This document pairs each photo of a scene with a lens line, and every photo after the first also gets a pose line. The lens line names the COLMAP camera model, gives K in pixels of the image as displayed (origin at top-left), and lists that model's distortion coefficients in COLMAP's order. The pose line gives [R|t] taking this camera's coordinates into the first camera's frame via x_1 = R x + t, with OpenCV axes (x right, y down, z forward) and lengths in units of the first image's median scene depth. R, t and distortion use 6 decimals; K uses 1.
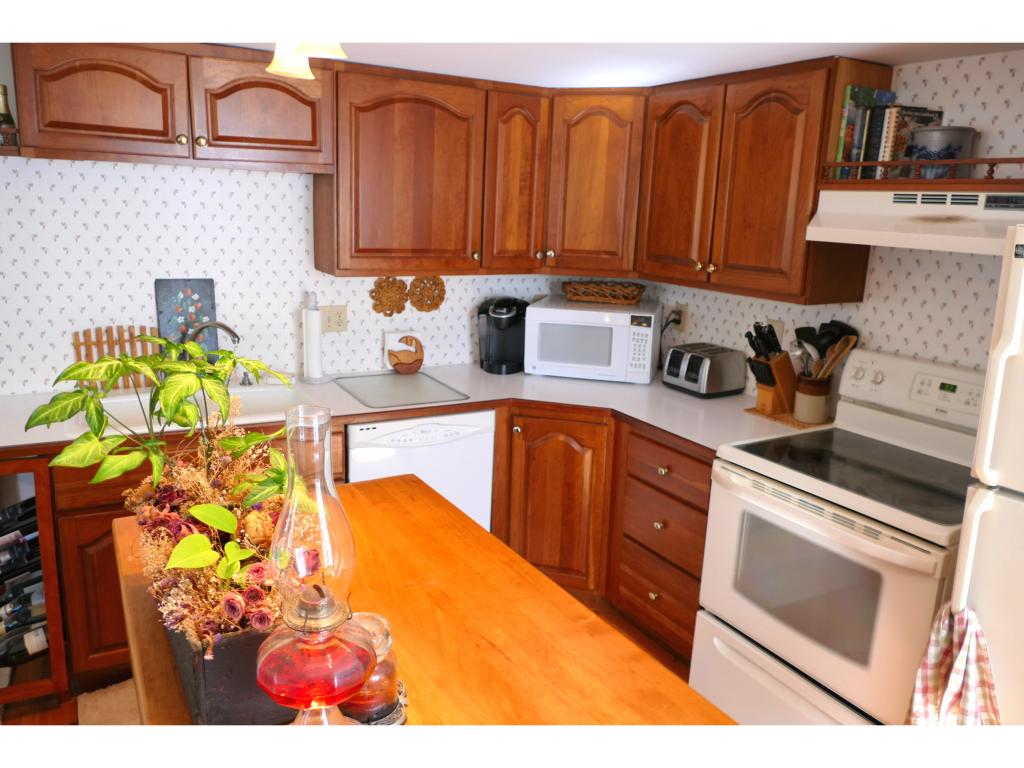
lens RADIAL K [[776.7, 0, 512.0], [0, 776.7, 384.0], [0, 0, 1]] dist [-0.001190, -0.001320]
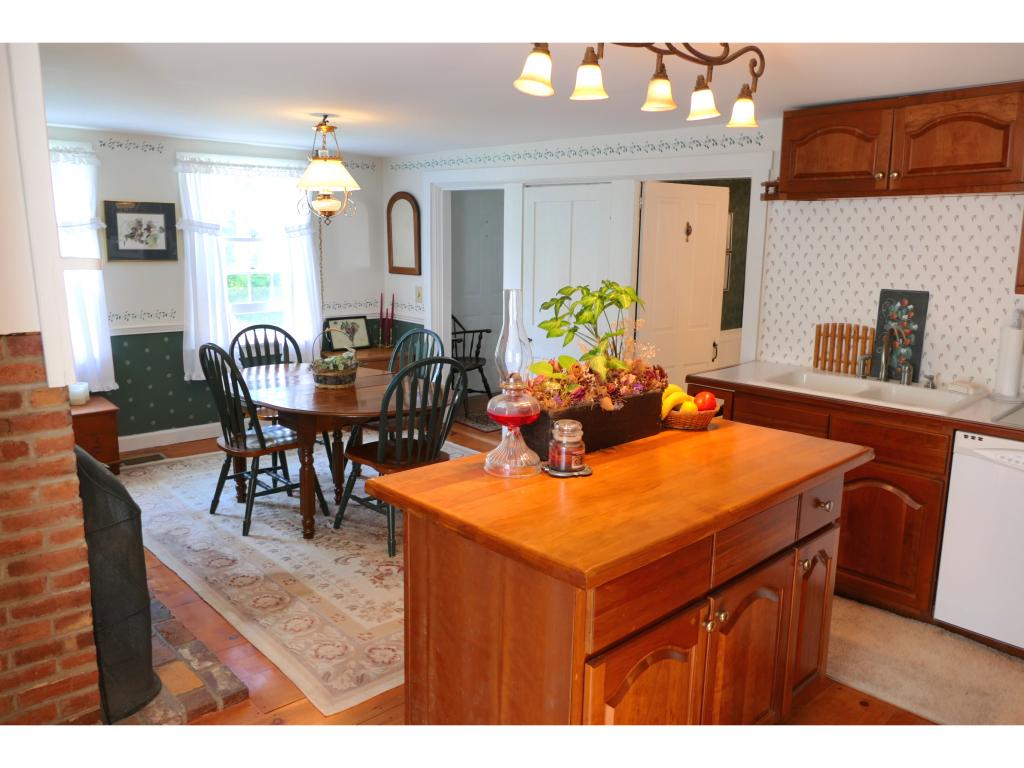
lens RADIAL K [[766.2, 0, 508.8], [0, 766.2, 383.7], [0, 0, 1]] dist [-0.011158, 0.013328]
pose [[0.241565, 0.139239, -0.960343, 0.589823], [-0.211834, 0.973350, 0.087840, 0.030886], [0.946981, 0.182215, 0.264623, 0.134761]]
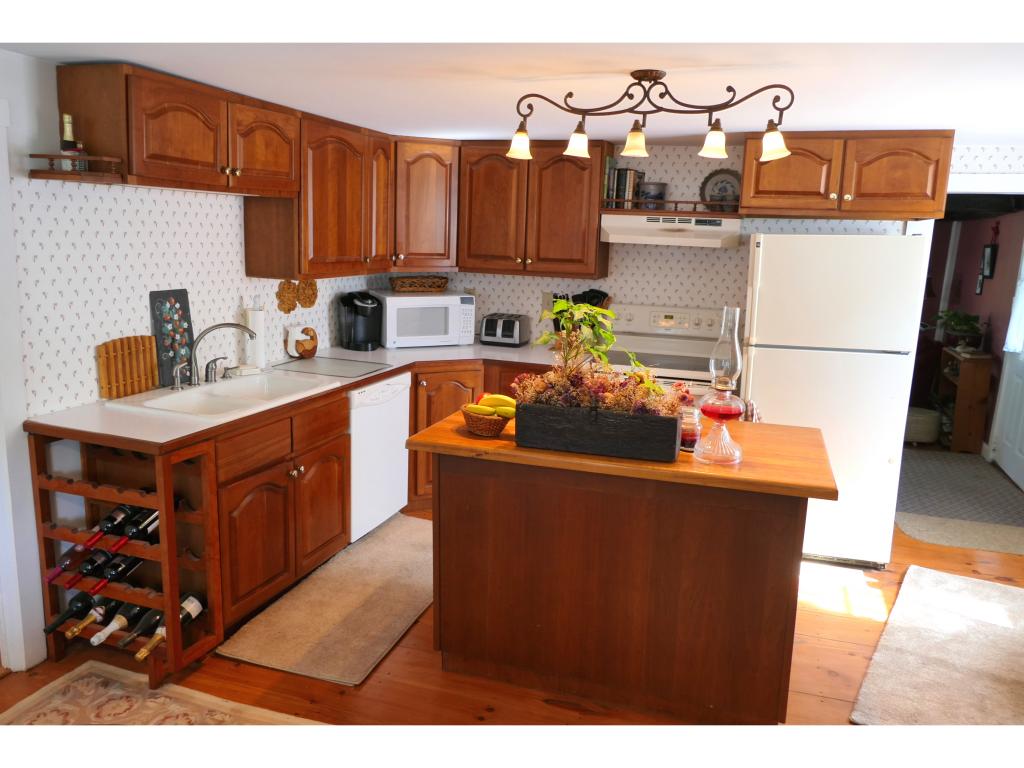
lens RADIAL K [[791.7, 0, 514.5], [0, 791.7, 405.6], [0, 0, 1]] dist [-0.041610, 0.006482]
pose [[0.737902, -0.157185, 0.656349, -0.827218], [0.144579, 0.986740, 0.073765, 0.017197], [-0.659240, 0.040463, 0.750843, -0.170421]]
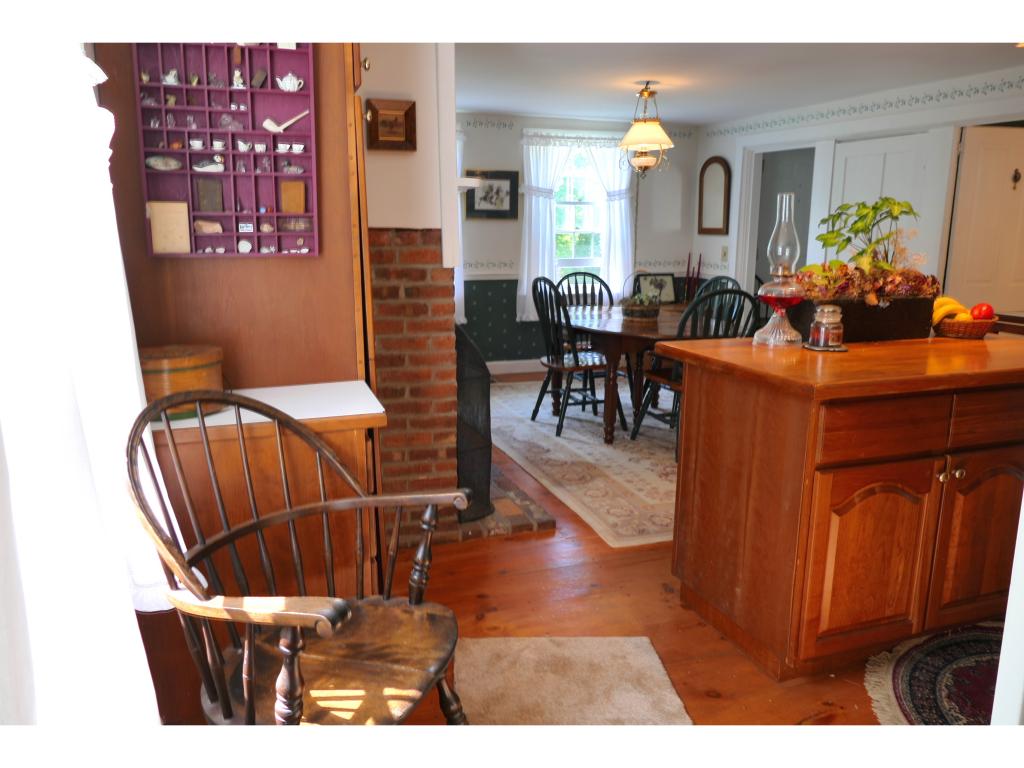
lens RADIAL K [[766.2, 0, 508.8], [0, 766.2, 383.7], [0, 0, 1]] dist [-0.011158, 0.013328]
pose [[-0.157699, 0.152313, -0.975670, 0.810417], [-0.225891, 0.956270, 0.185795, 0.119487], [0.961303, 0.249695, -0.116397, 0.161853]]
